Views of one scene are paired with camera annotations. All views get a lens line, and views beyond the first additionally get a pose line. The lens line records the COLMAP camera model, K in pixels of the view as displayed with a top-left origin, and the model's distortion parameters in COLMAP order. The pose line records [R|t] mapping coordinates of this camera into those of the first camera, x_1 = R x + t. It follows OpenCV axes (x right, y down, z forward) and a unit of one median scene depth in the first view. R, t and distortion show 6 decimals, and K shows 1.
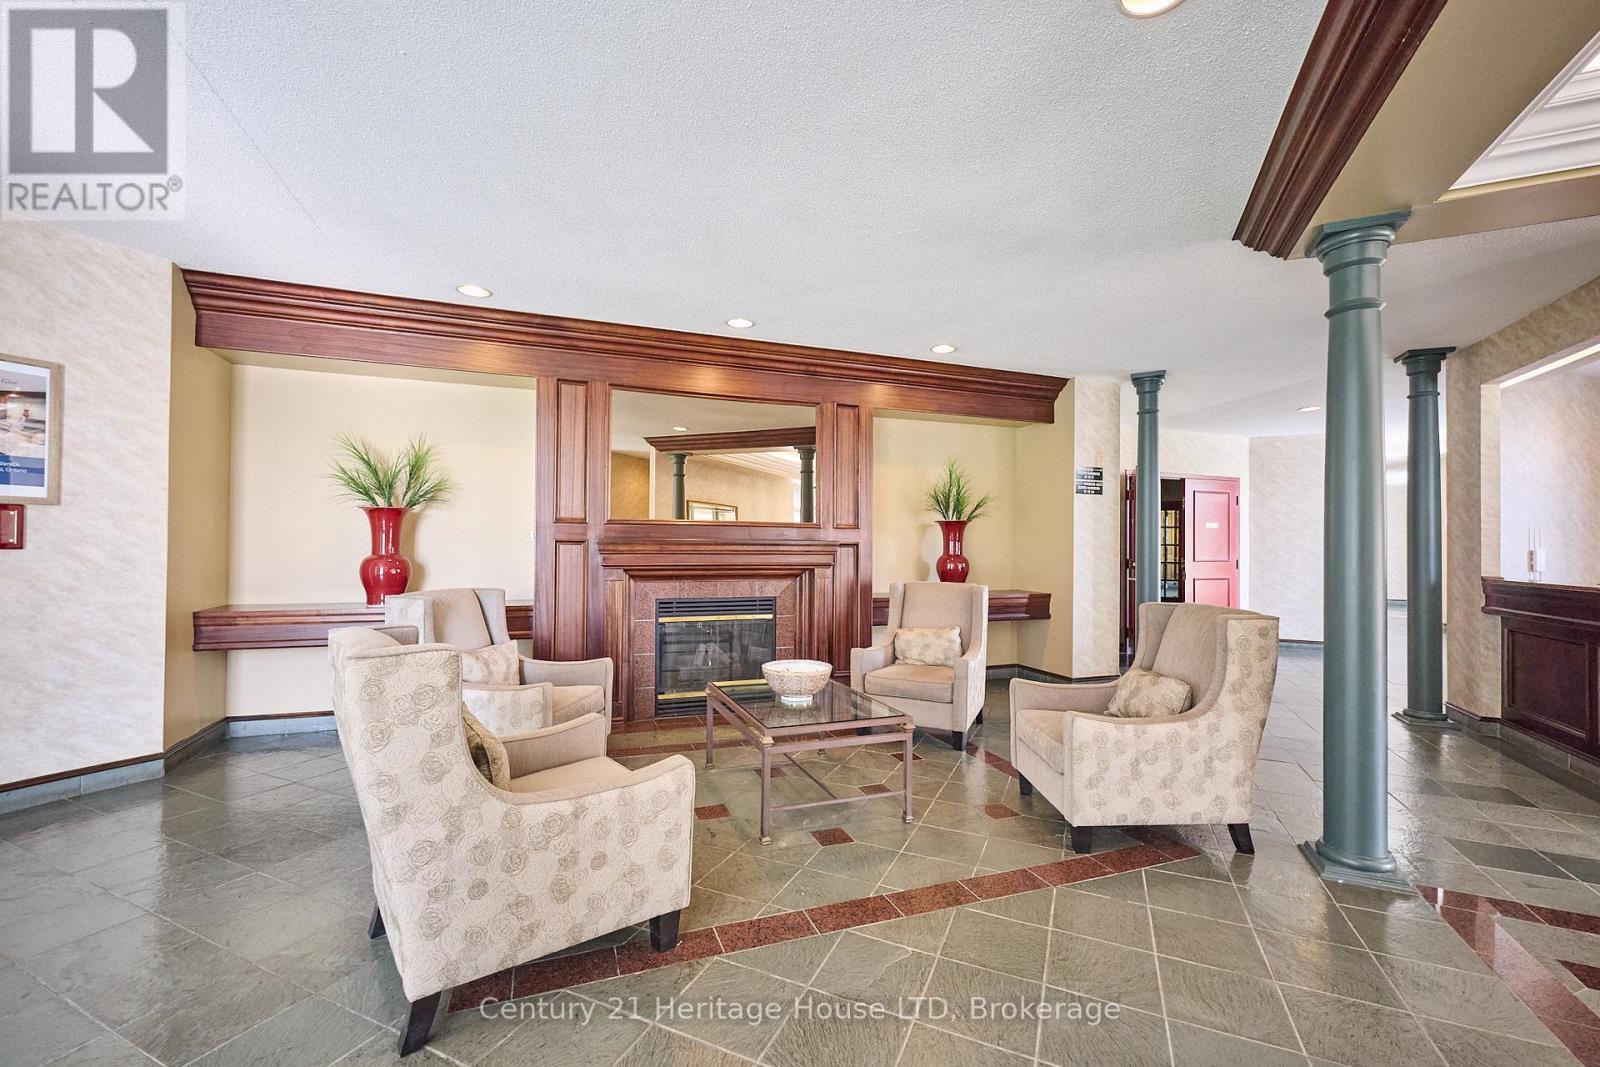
lens RADIAL K [[654.9, 0, 800.0], [0, 654.9, 533.5], [0, 0, 1]] dist [0.002442, -0.000355]
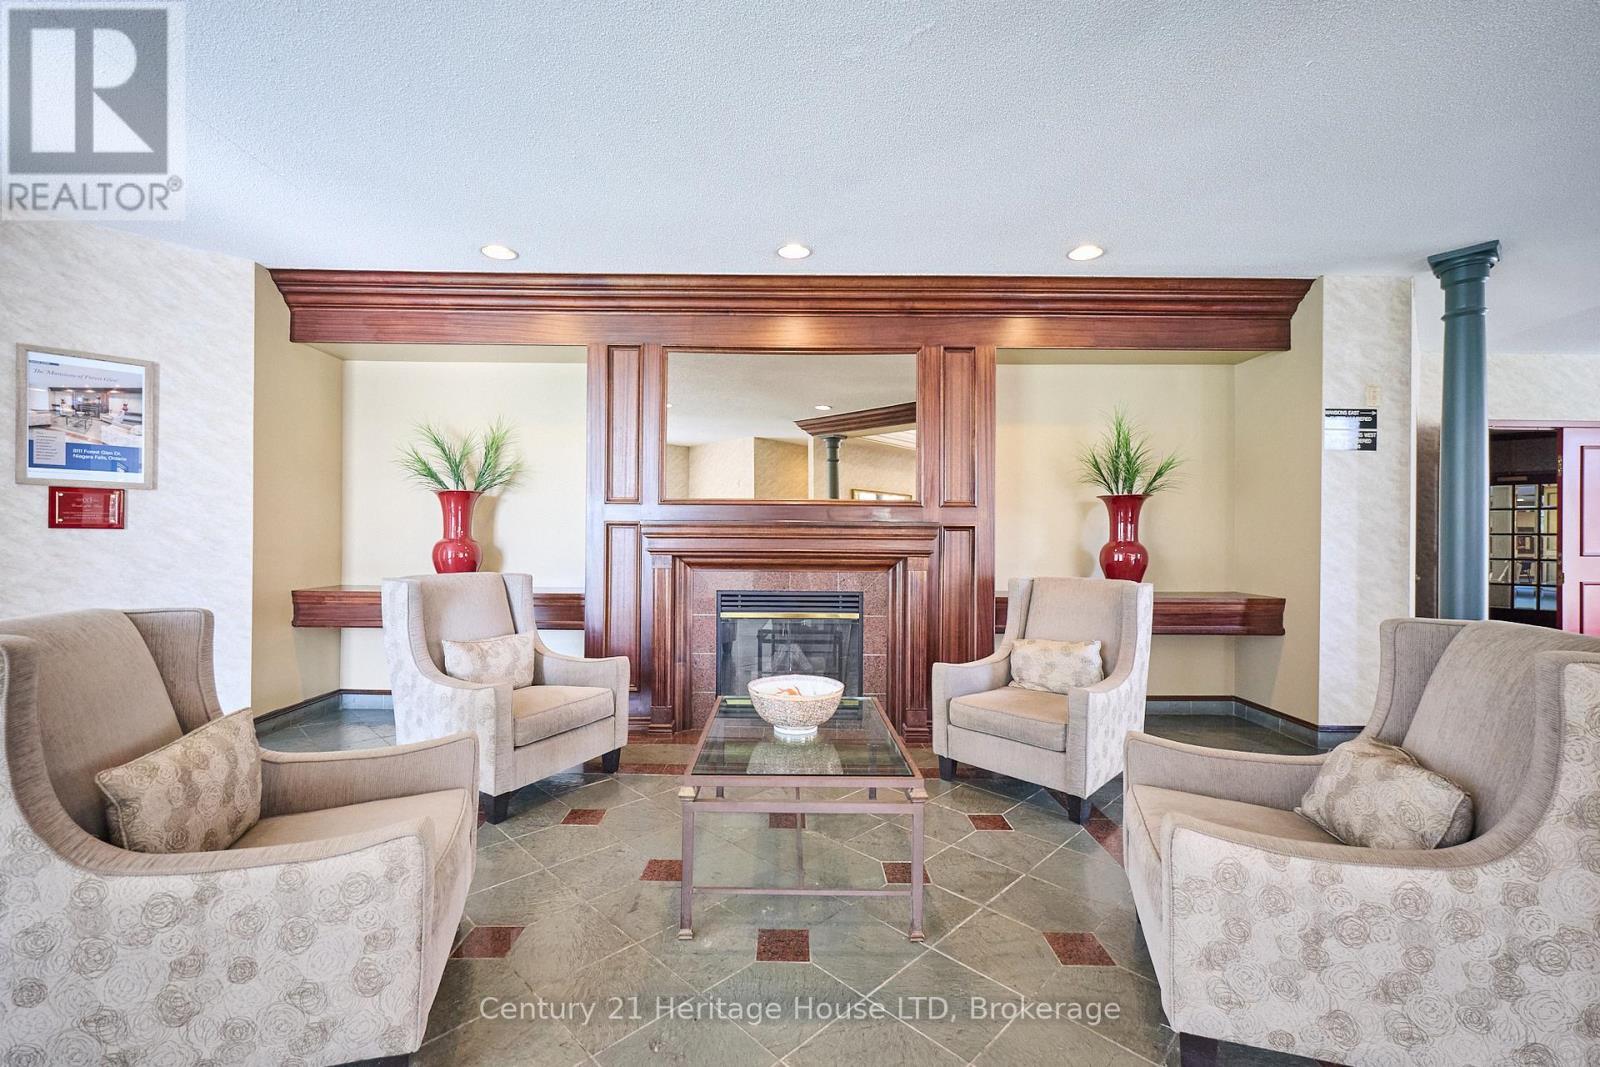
lens RADIAL K [[654.9, 0, 800.0], [0, 654.9, 533.5], [0, 0, 1]] dist [0.002442, -0.000355]
pose [[0.937691, -0.004202, -0.347445, 0.187456], [0.006209, 0.999970, 0.004661, 0.021907], [0.347415, -0.006528, 0.937689, 0.232394]]
